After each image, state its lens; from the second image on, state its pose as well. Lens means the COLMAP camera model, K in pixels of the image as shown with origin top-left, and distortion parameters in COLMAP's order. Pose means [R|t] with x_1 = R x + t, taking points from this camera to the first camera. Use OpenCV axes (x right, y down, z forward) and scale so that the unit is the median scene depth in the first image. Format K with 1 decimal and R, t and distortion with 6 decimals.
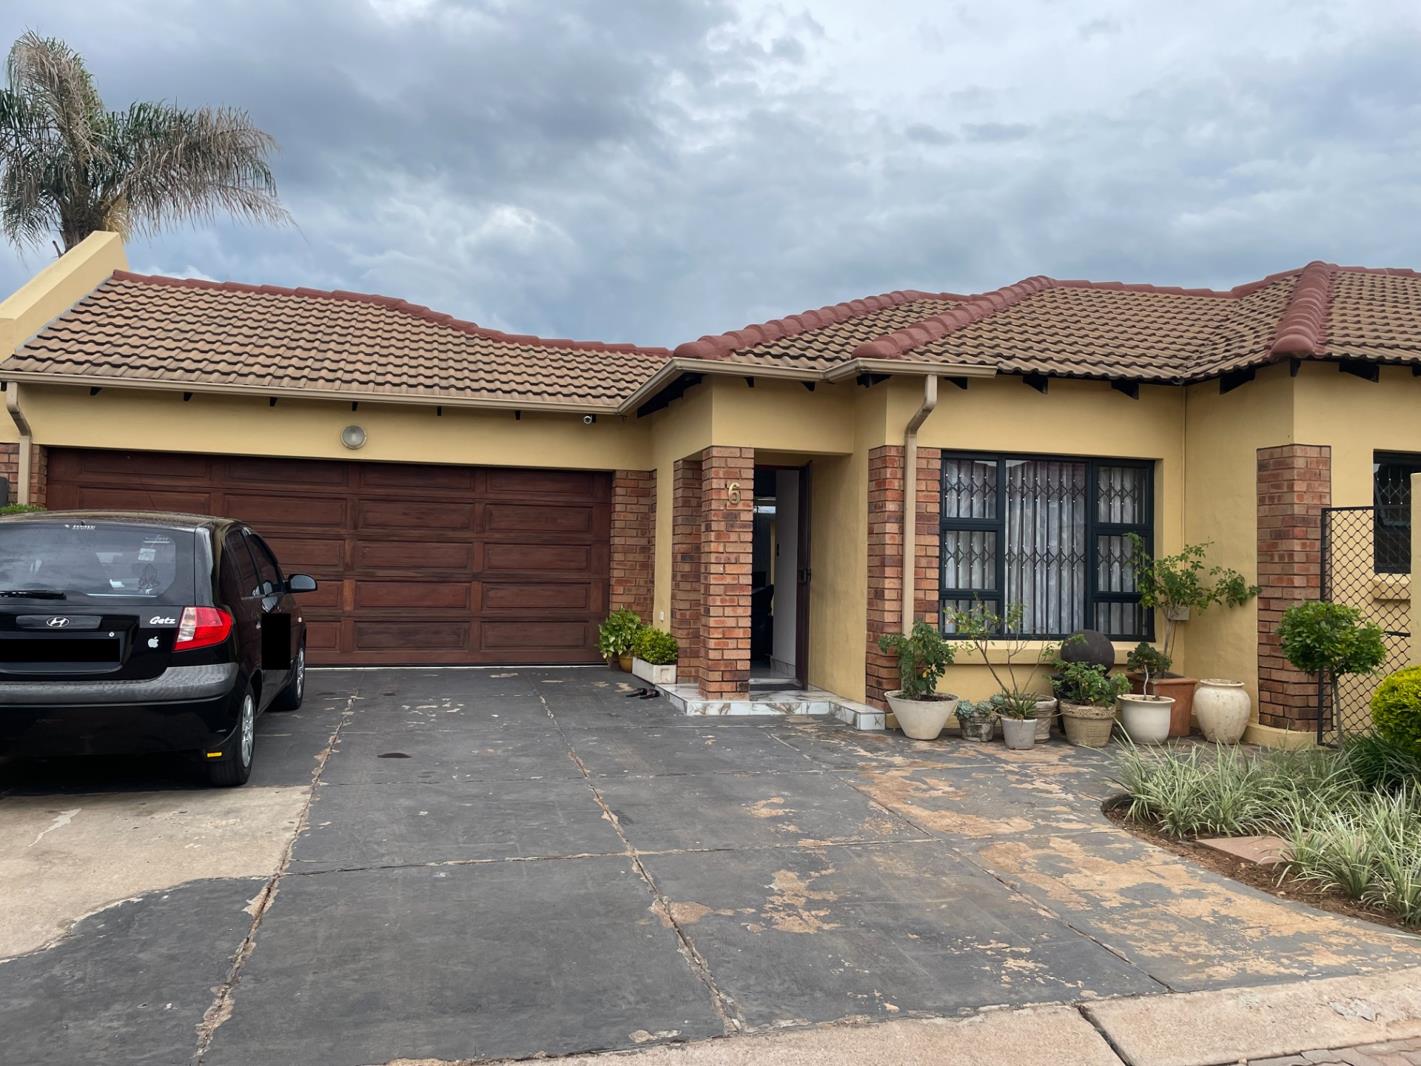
lens RADIAL K [[1064.7, 0, 711.5], [0, 1064.7, 523.0], [0, 0, 1]] dist [0.099113, -0.122420]
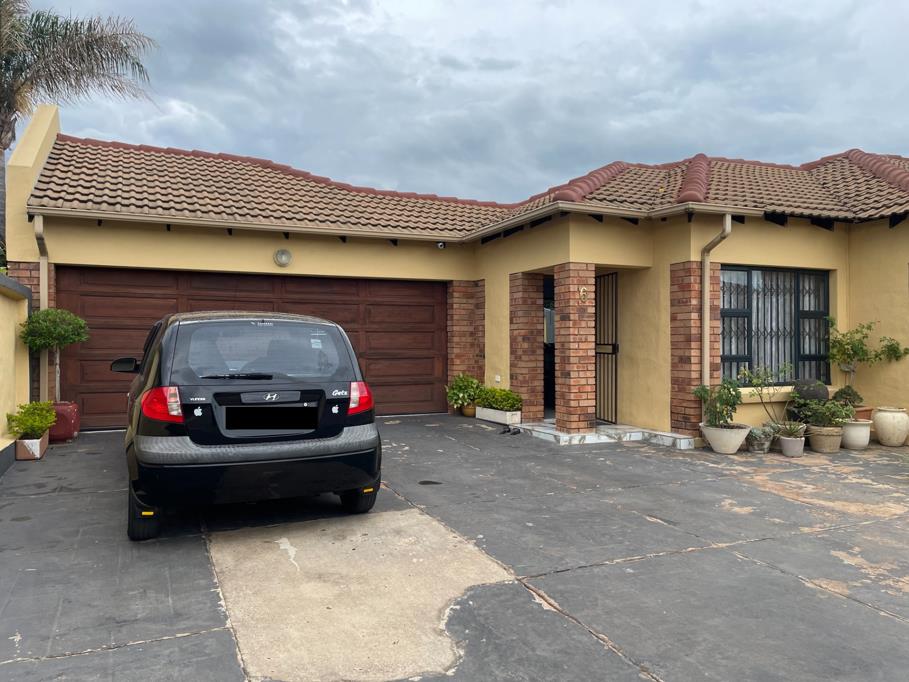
lens RADIAL K [[682.4, 0, 458.9], [0, 682.4, 340.6], [0, 0, 1]] dist [0.094151, -0.124067]
pose [[0.985414, -0.022066, 0.168737, -0.319114], [0.016034, 0.999186, 0.037028, -0.001945], [-0.169417, -0.033783, 0.984965, 0.093232]]
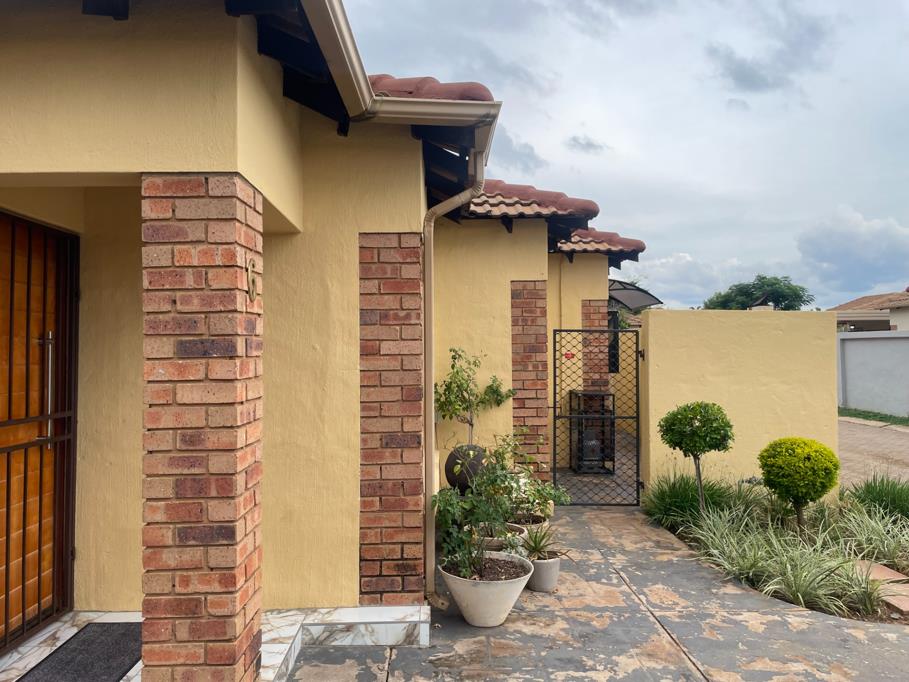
lens RADIAL K [[681.1, 0, 455.2], [0, 681.1, 334.6], [0, 0, 1]] dist [0.099113, -0.122420]
pose [[0.227093, 0.003383, 0.973867, -0.274617], [-0.025720, 0.999666, 0.002525, -0.005848], [-0.973533, -0.025621, 0.227105, 0.856310]]
